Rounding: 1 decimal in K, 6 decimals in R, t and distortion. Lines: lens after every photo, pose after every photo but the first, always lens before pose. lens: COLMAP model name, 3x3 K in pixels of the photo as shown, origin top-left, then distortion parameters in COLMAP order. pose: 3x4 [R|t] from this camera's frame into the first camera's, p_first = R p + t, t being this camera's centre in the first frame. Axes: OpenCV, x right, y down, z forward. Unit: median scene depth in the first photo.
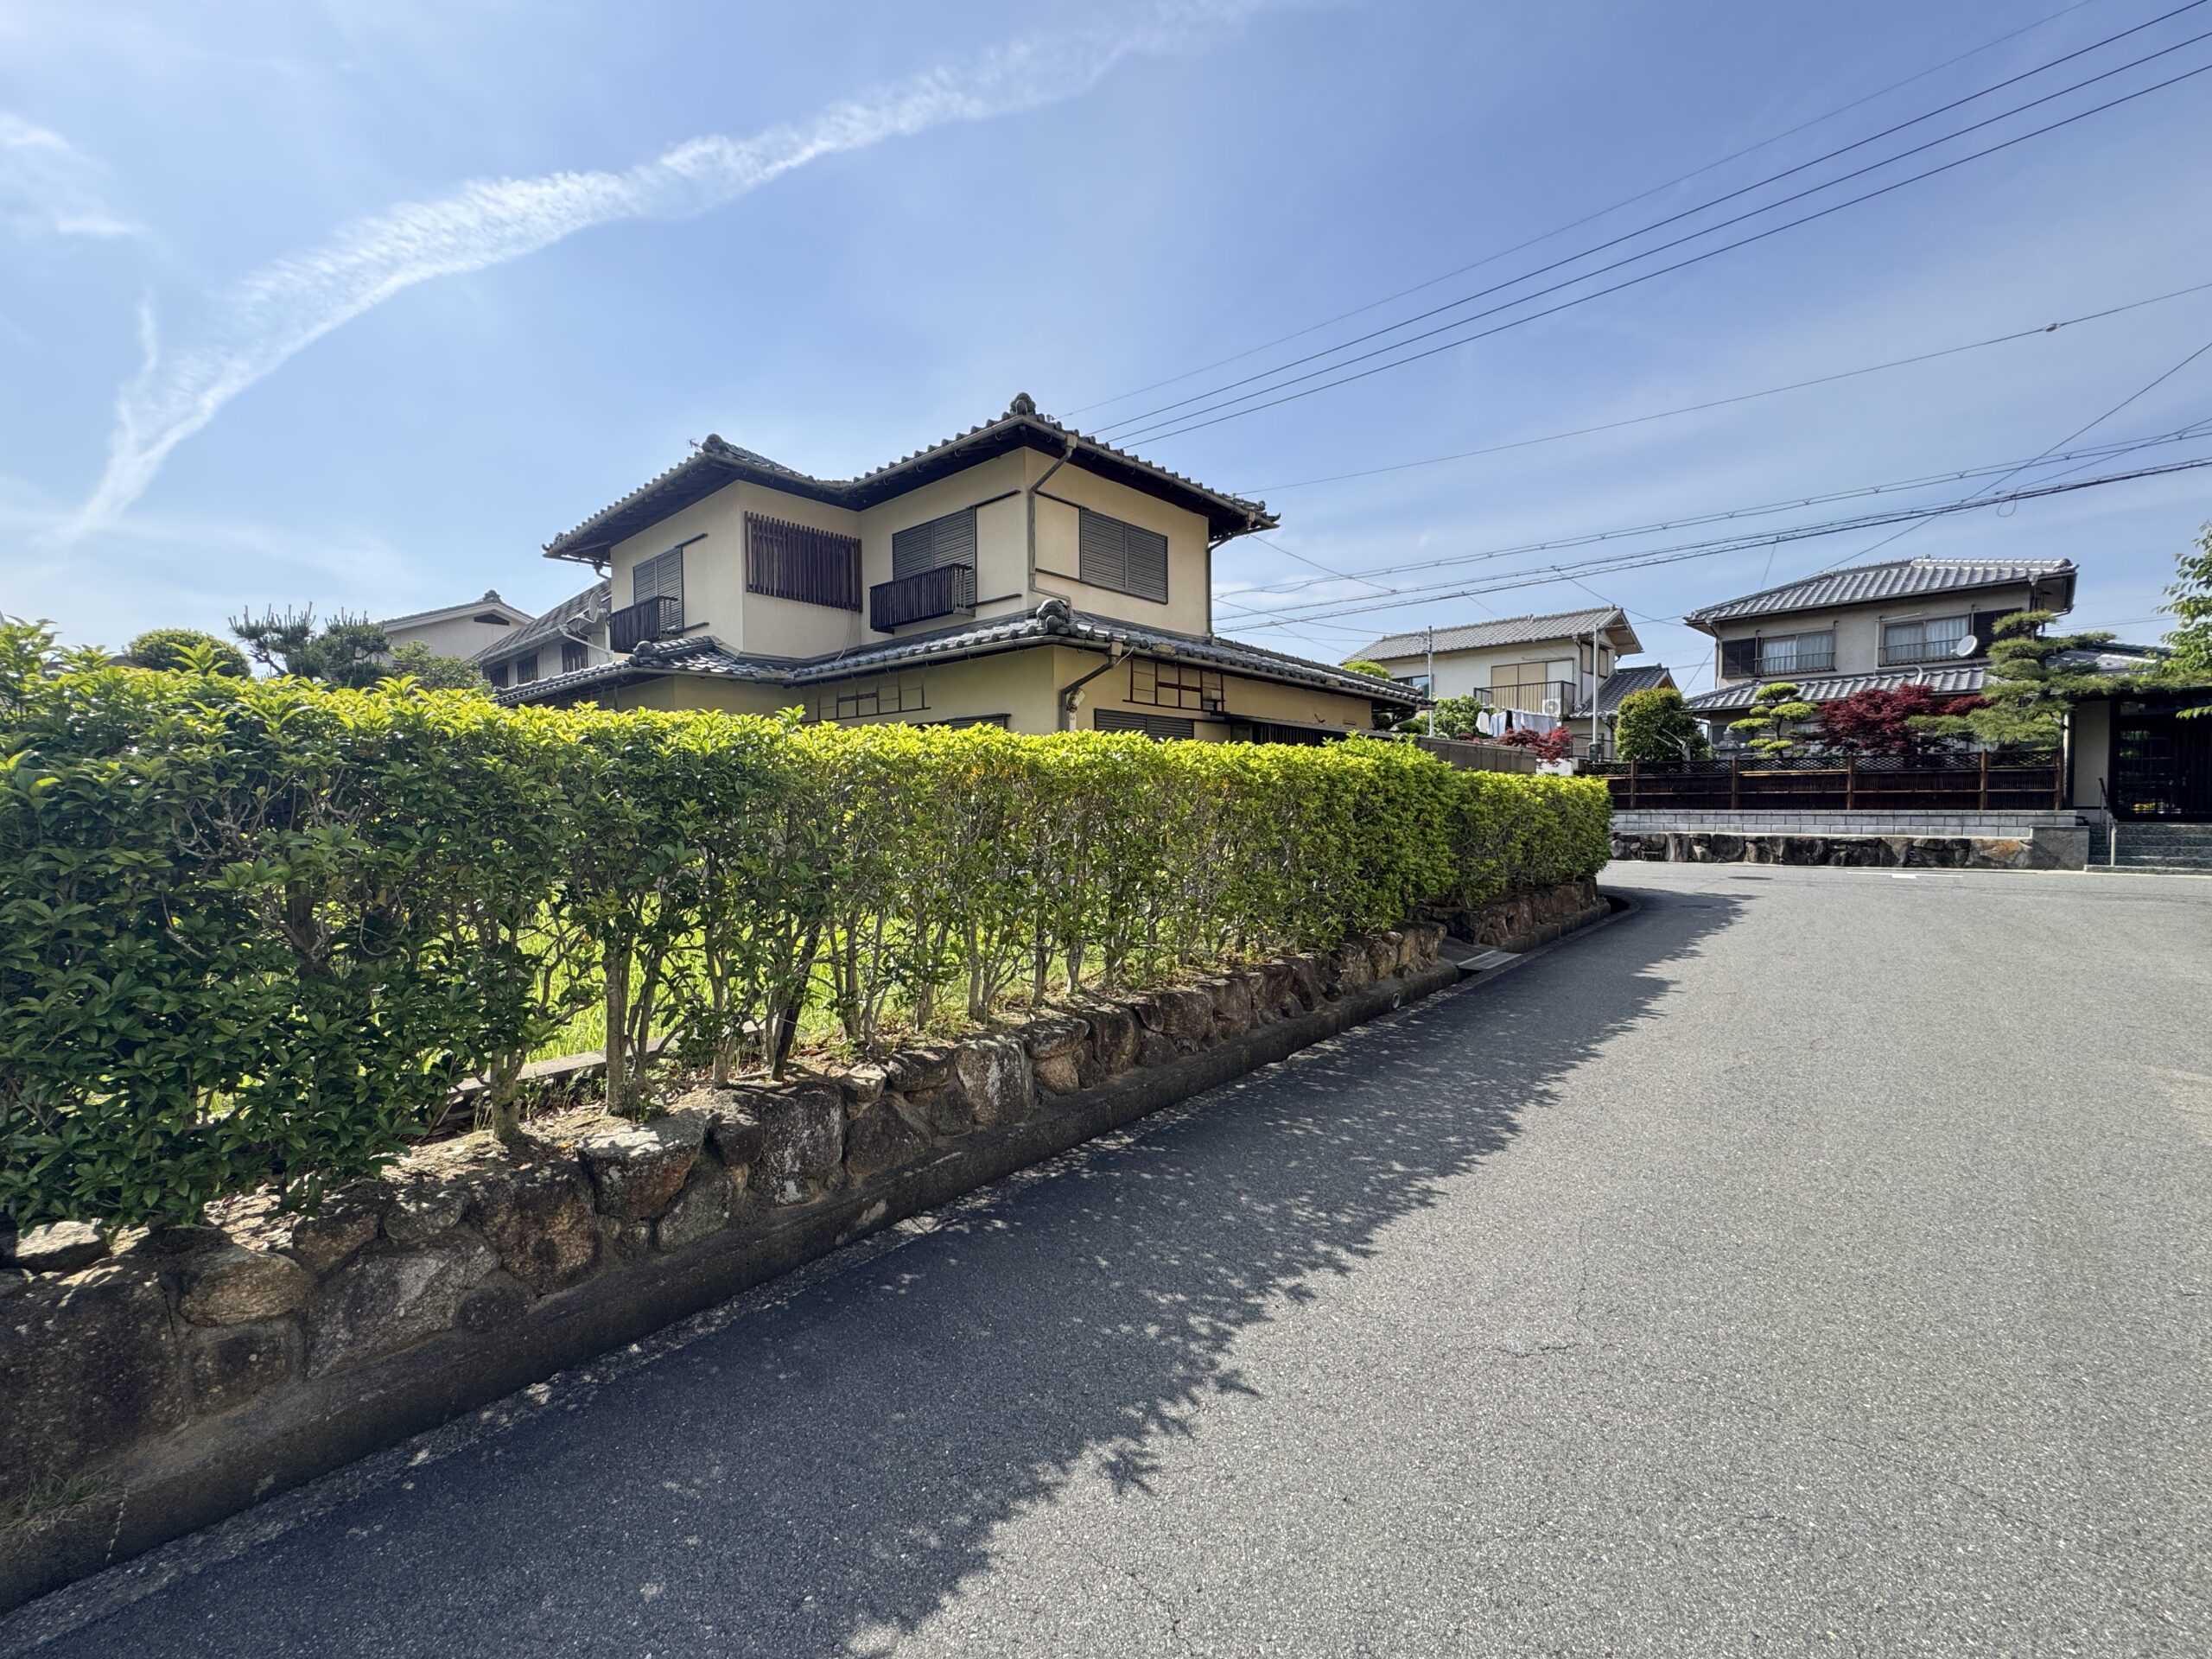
lens RADIAL K [[890.9, 0, 1104.2], [0, 890.9, 800.6], [0, 0, 1]] dist [-0.002955, 0.000361]
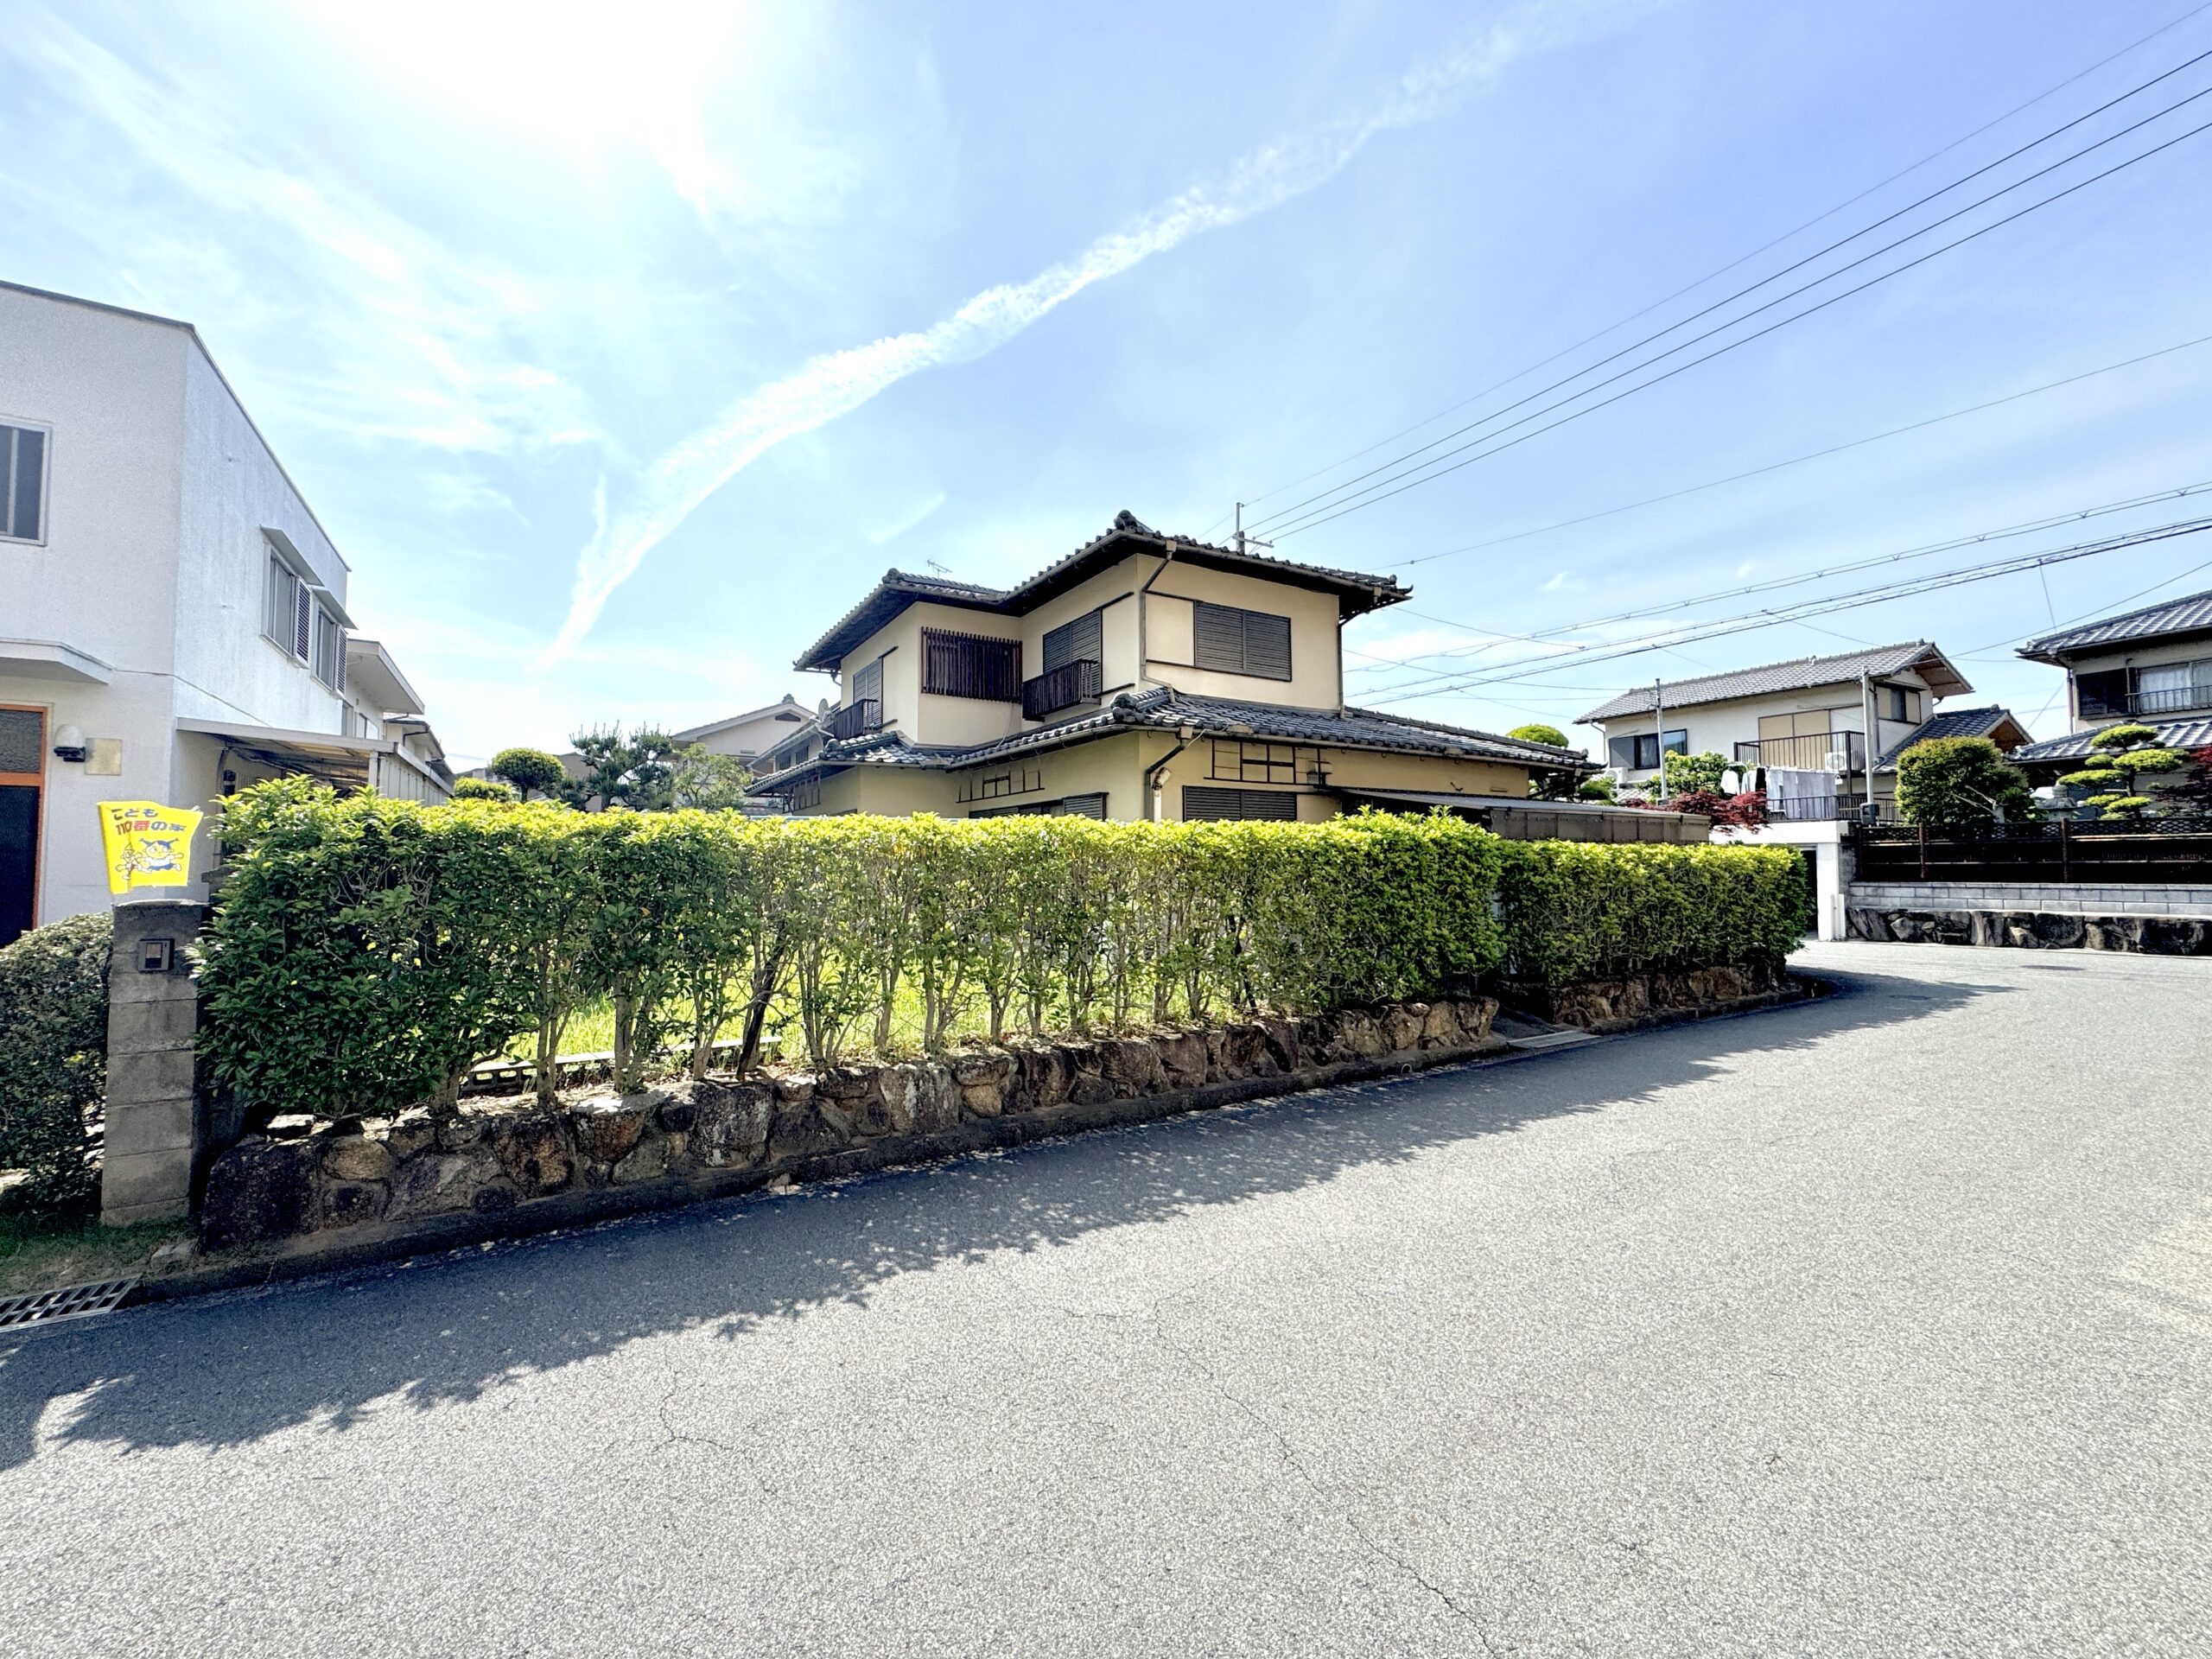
lens RADIAL K [[884.8, 0, 1098.9], [0, 884.8, 796.6], [0, 0, 1]] dist [-0.001766, -0.000335]
pose [[0.956823, -0.020322, -0.289959, 0.347057], [-0.002897, 0.996837, -0.079423, -0.006693], [0.290656, 0.076833, 0.953738, -0.100547]]
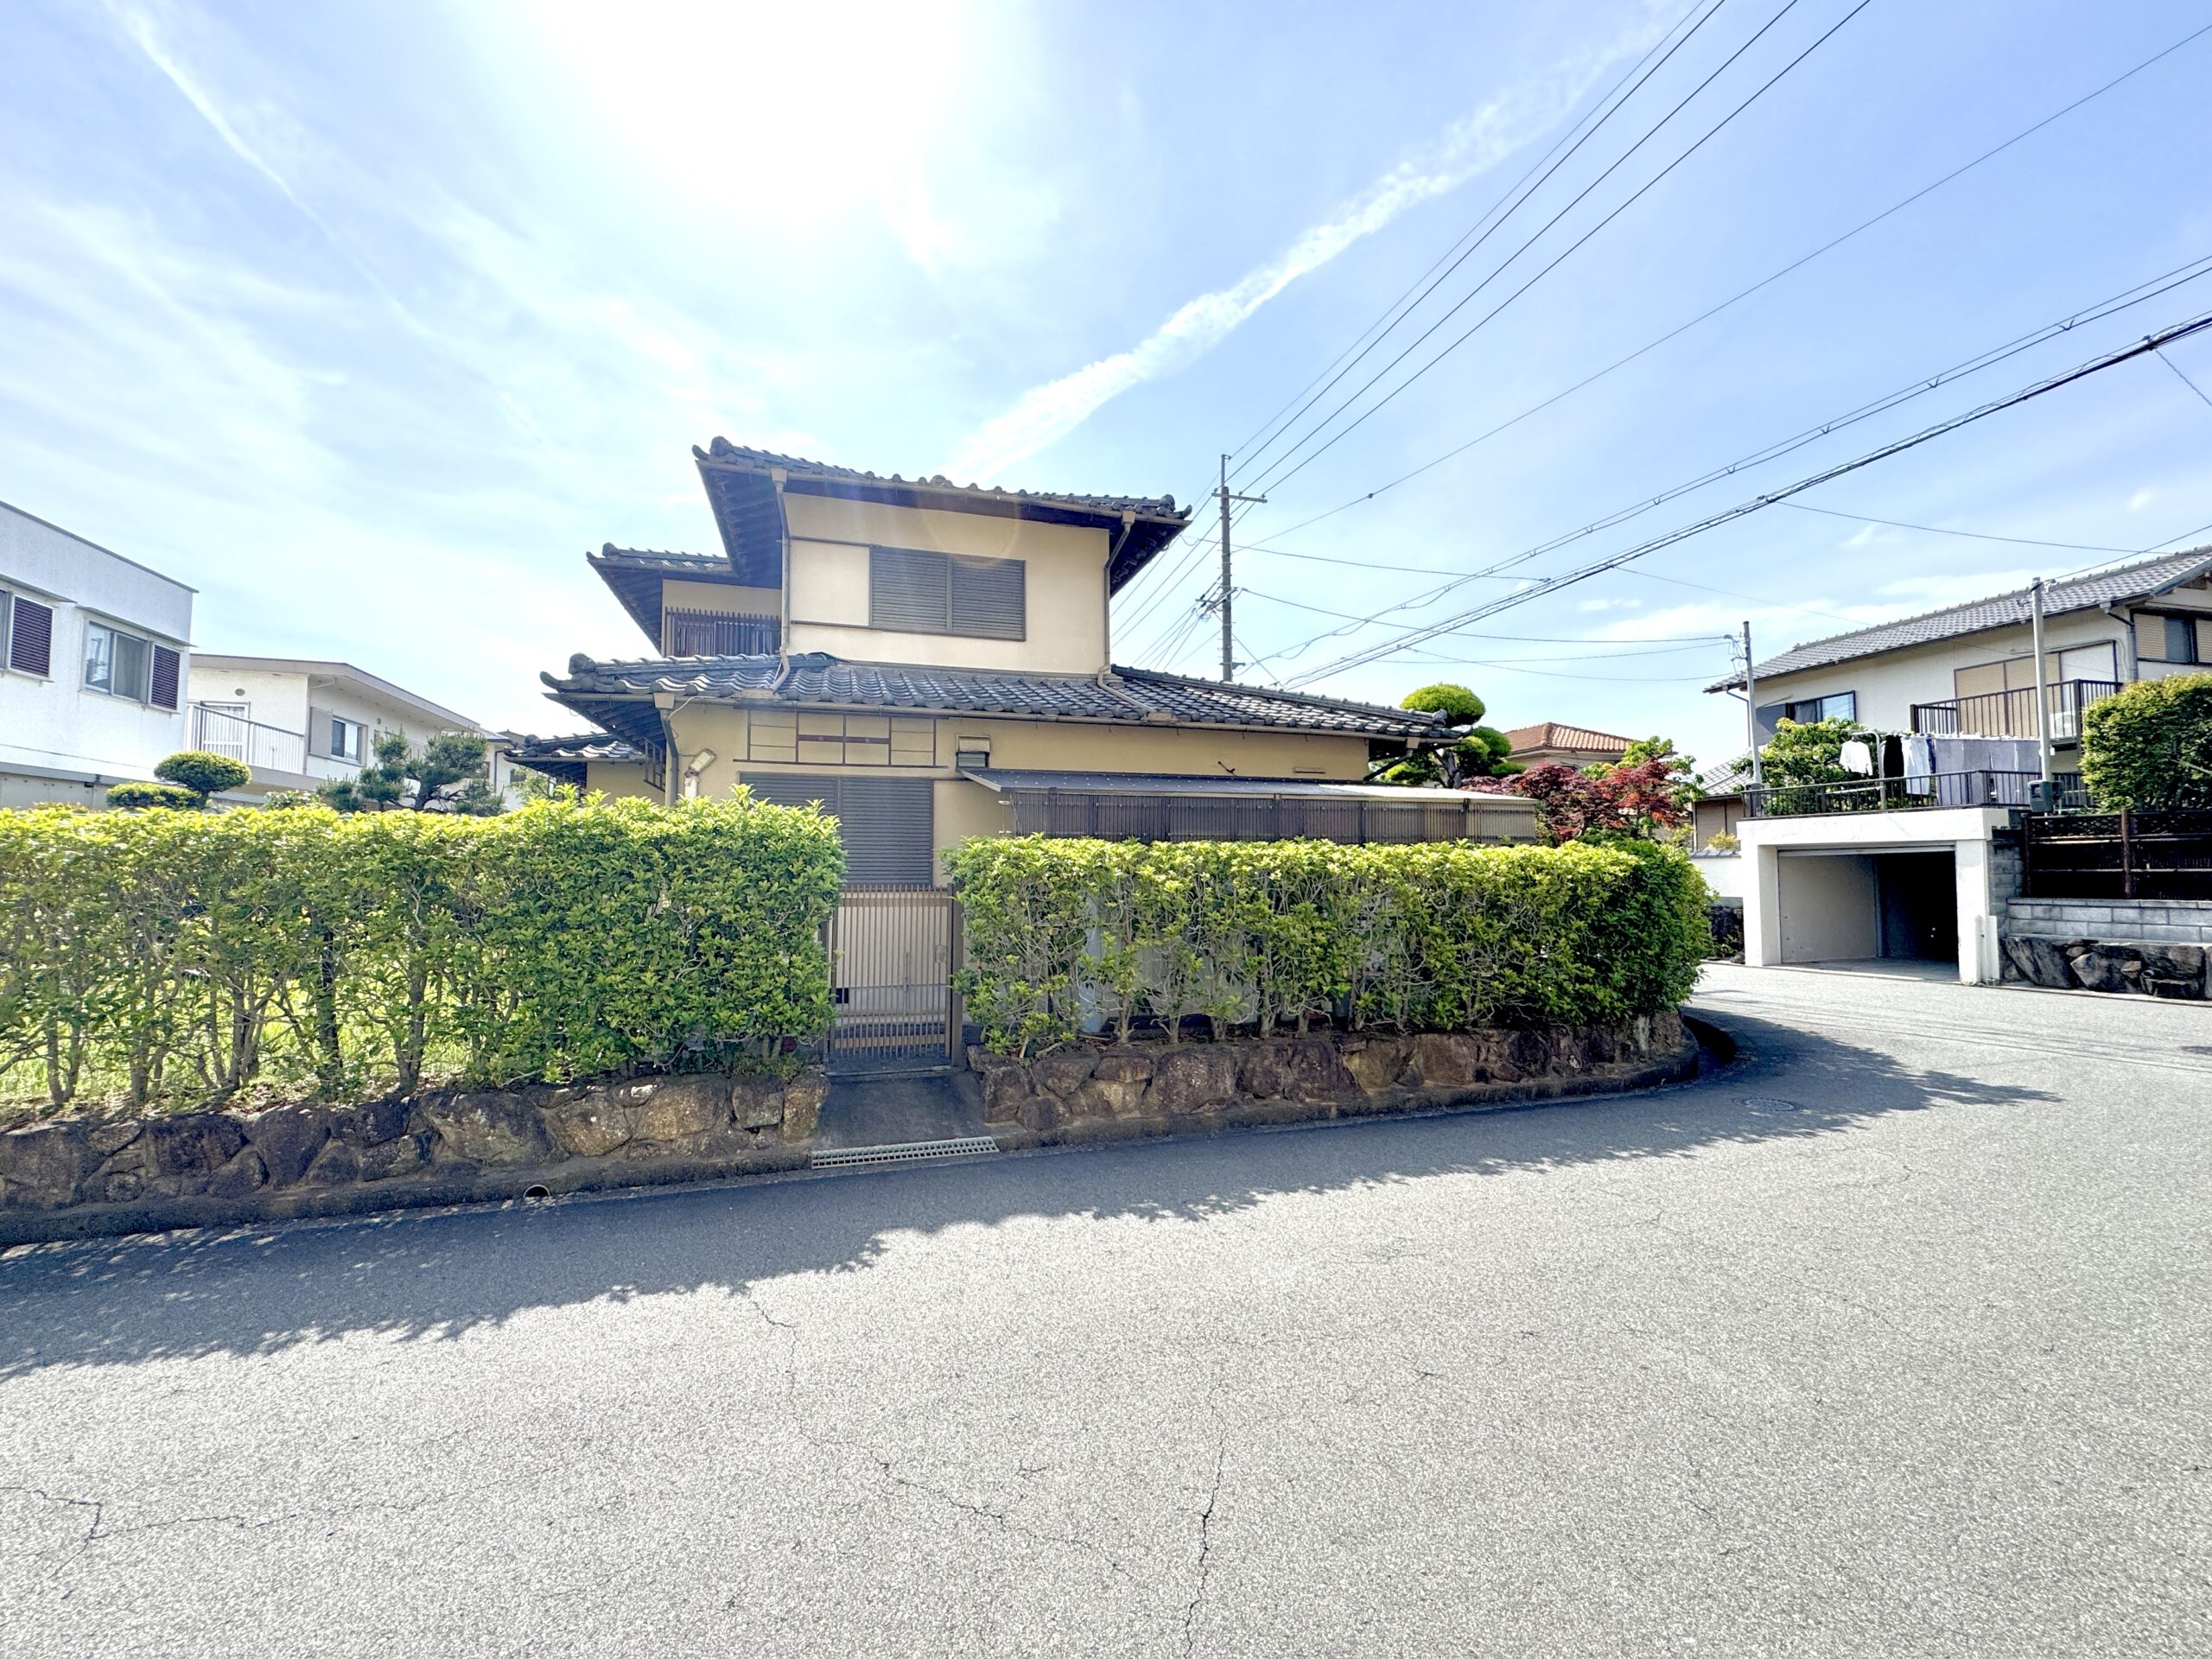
lens RADIAL K [[876.9, 0, 1102.2], [0, 876.9, 792.2], [0, 0, 1]] dist [-0.001089, 0.000064]
pose [[0.858120, -0.041490, -0.511770, 1.240678], [-0.004455, 0.996091, -0.088225, -0.018875], [0.513430, 0.077988, 0.854581, 0.797191]]
